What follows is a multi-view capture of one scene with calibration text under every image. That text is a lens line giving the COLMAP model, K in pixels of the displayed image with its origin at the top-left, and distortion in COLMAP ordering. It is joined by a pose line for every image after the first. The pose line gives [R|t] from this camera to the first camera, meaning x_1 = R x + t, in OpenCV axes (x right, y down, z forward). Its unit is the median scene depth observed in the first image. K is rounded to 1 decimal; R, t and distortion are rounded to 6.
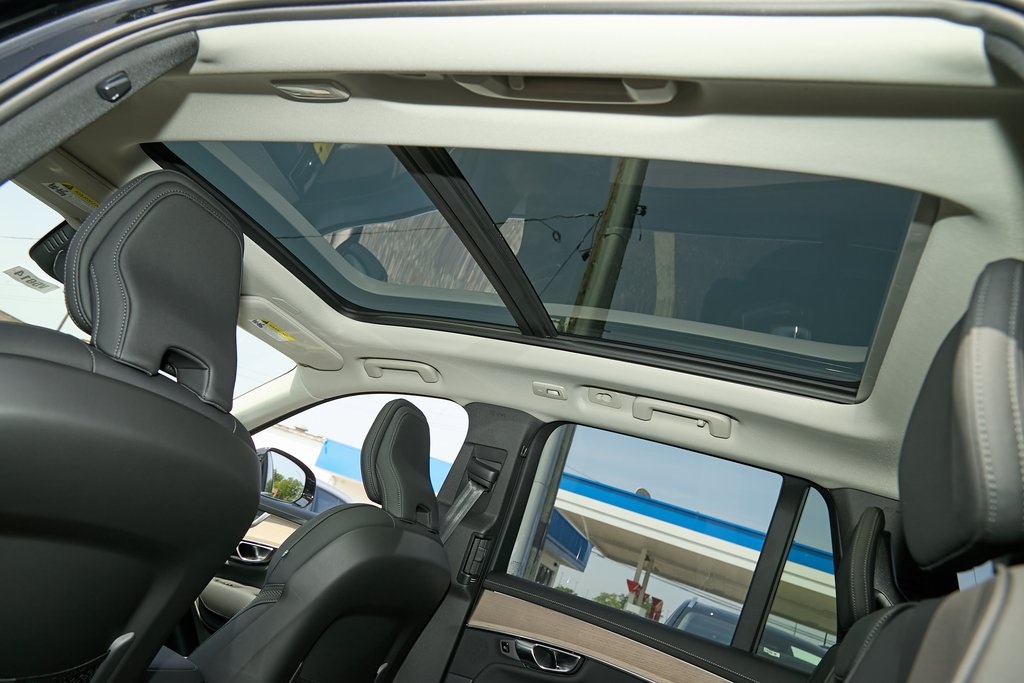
lens RADIAL K [[691.0, 0, 512.0], [0, 691.0, 341.5], [0, 0, 1]] dist [-0.007058, 0.002310]
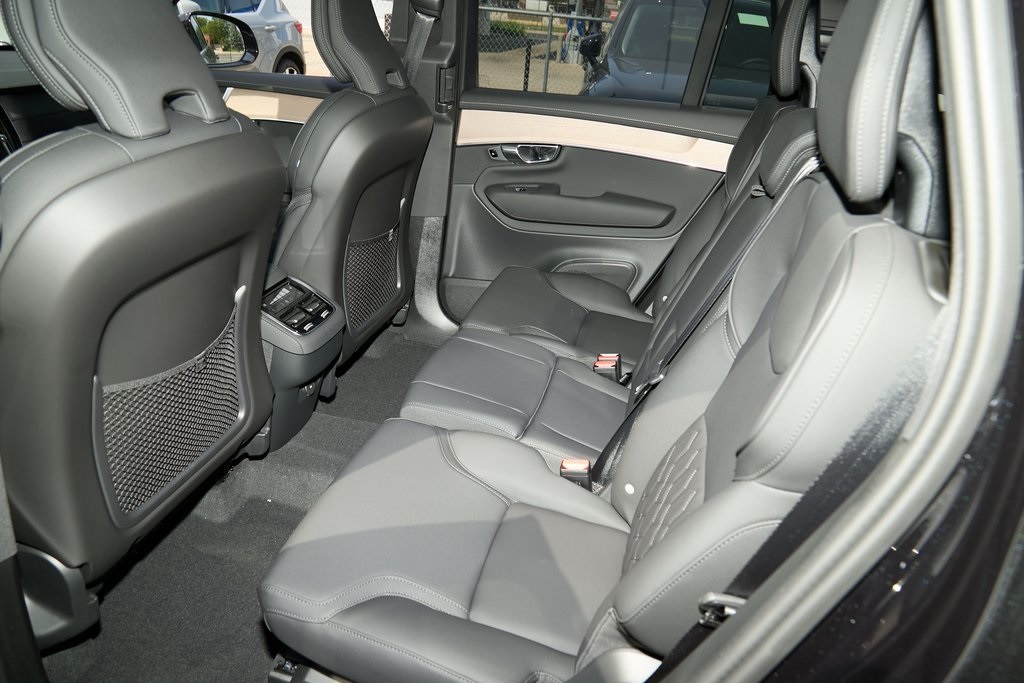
lens RADIAL K [[691.0, 0, 512.0], [0, 691.0, 341.5], [0, 0, 1]] dist [-0.007058, 0.002310]
pose [[0.962753, -0.266828, -0.043691, -0.013108], [0.216566, 0.664251, 0.715451, -0.173125], [-0.161880, -0.698265, 0.697296, -0.041993]]
